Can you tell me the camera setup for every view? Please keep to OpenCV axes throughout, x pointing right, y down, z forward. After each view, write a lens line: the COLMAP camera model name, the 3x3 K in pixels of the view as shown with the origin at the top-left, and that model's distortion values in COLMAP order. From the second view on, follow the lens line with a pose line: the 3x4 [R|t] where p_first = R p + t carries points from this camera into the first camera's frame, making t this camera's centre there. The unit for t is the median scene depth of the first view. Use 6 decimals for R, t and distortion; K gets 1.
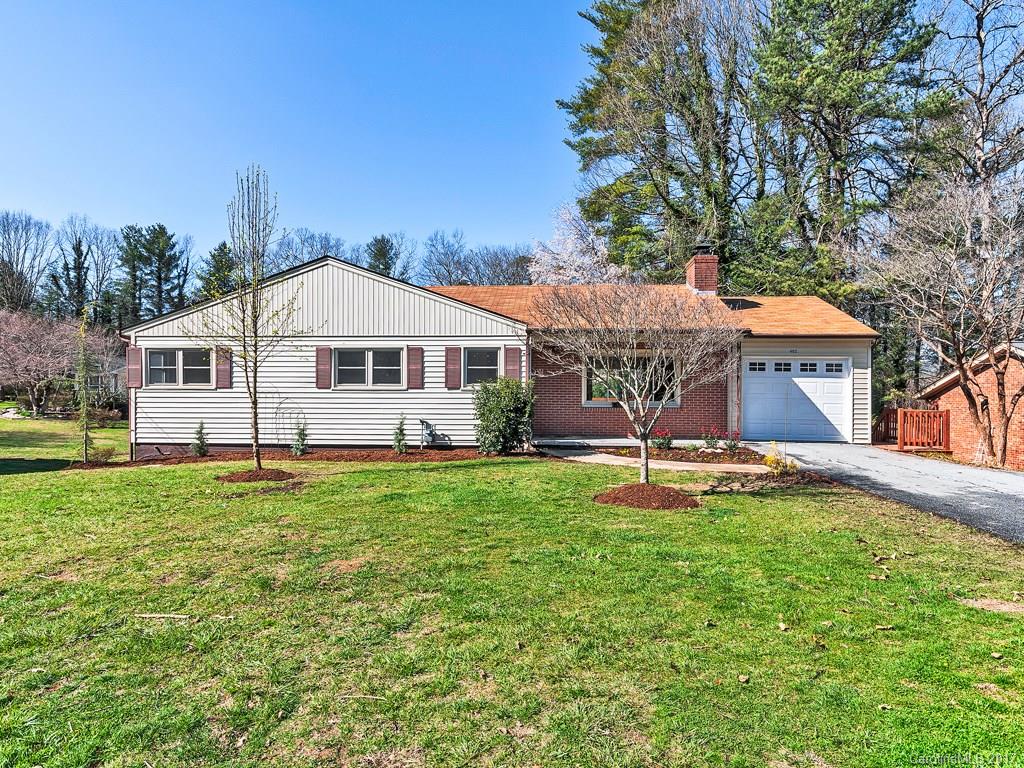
lens RADIAL K [[567.4, 0, 512.0], [0, 567.4, 384.0], [0, 0, 1]] dist [0.002750, 0.000243]
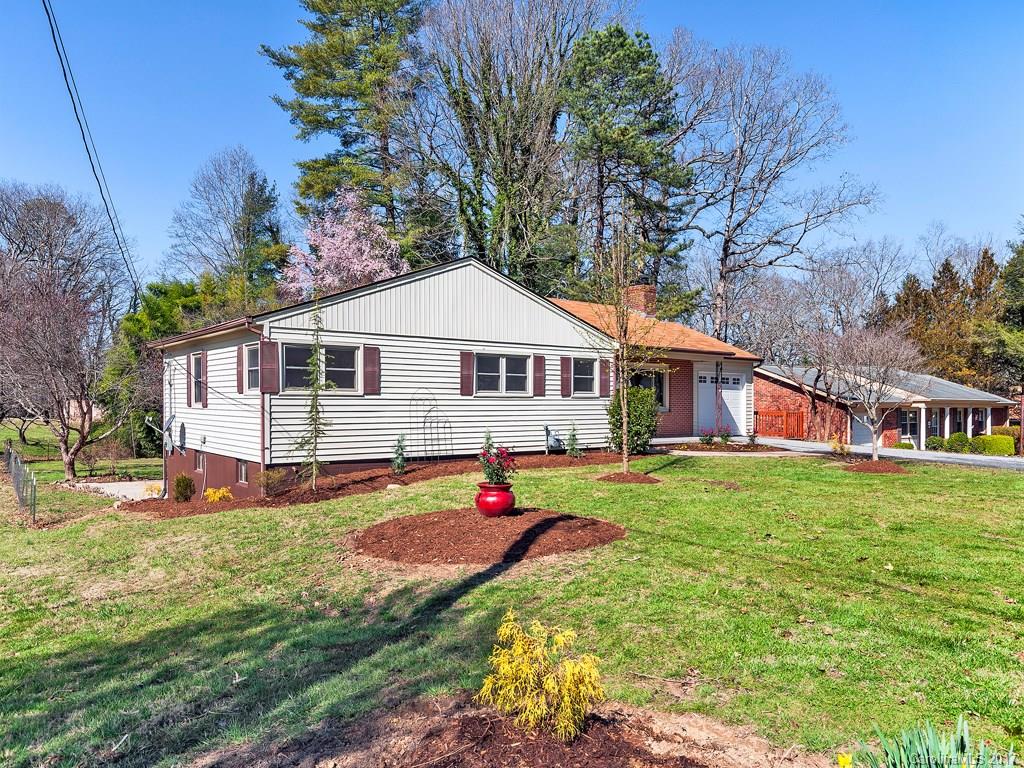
lens RADIAL K [[654.4, 0, 512.0], [0, 654.4, 384.0], [0, 0, 1]] dist [-0.003373, -0.000631]
pose [[0.793840, 0.015122, 0.607939, -0.929671], [-0.012448, 0.999885, -0.008617, -0.002300], [-0.608000, -0.000727, 0.793937, 0.089175]]
